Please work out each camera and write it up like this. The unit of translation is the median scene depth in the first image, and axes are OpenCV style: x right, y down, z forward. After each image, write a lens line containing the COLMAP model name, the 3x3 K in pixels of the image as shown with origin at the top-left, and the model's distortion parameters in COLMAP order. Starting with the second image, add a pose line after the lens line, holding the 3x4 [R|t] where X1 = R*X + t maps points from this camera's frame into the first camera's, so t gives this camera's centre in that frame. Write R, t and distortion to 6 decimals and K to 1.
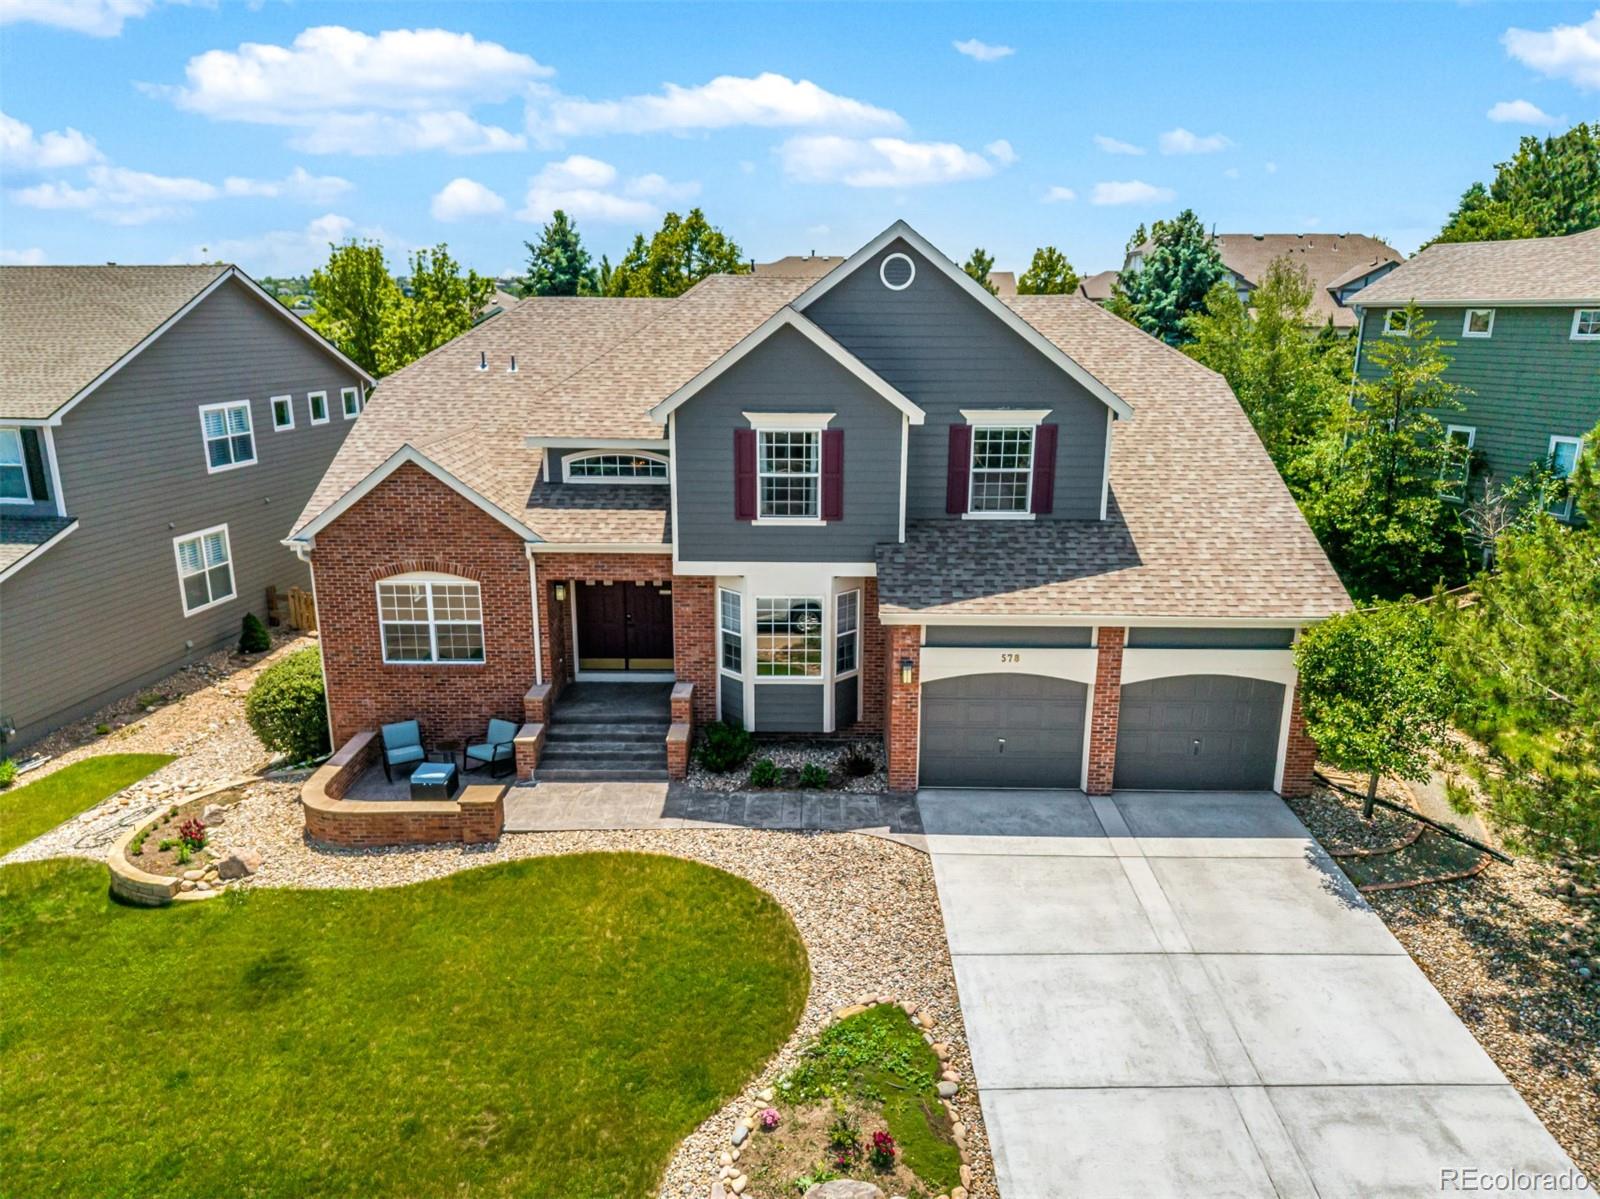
lens RADIAL K [[1064.2, 0, 801.4], [0, 1064.2, 596.4], [0, 0, 1]] dist [0.012460, -0.009911]
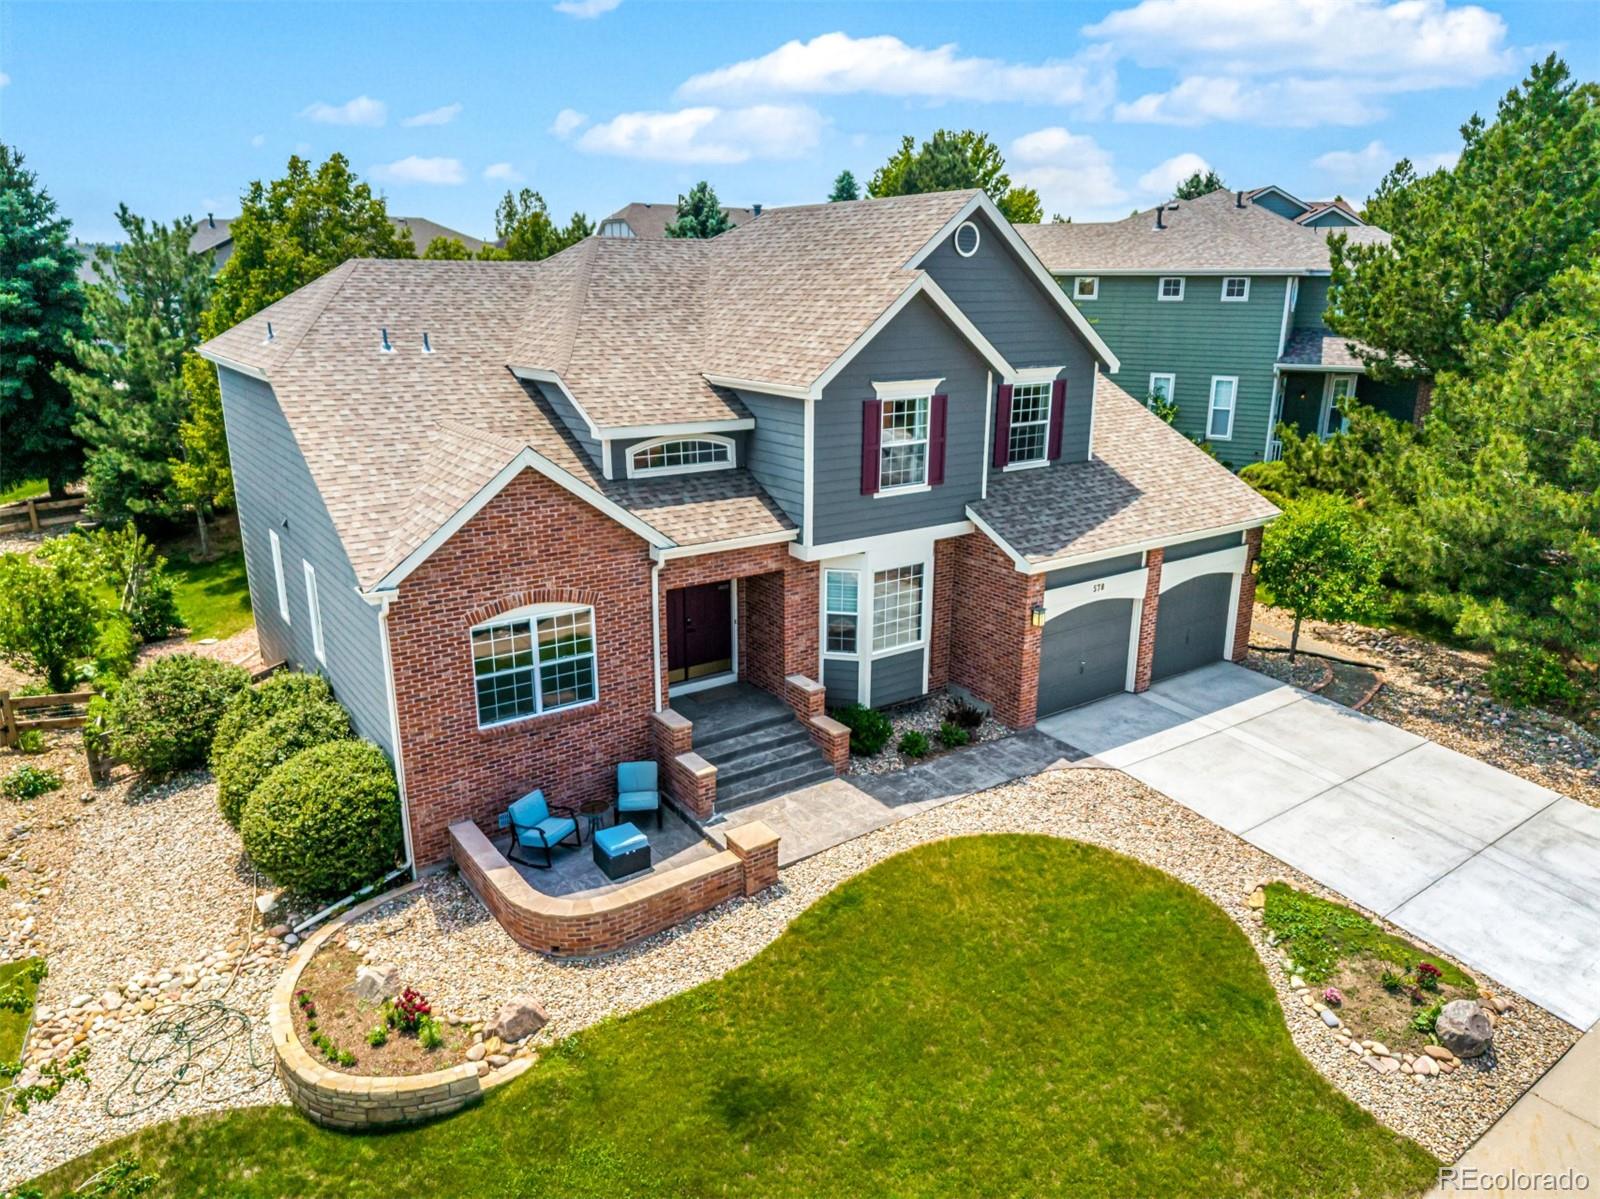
lens RADIAL K [[1064.2, 0, 800.3], [0, 1064.2, 591.6], [0, 0, 1]] dist [0.012460, -0.009911]
pose [[0.814264, -0.162918, 0.557164, -0.660029], [0.149589, 0.986283, 0.069779, -0.060781], [-0.560890, 0.026528, 0.827466, 0.231978]]
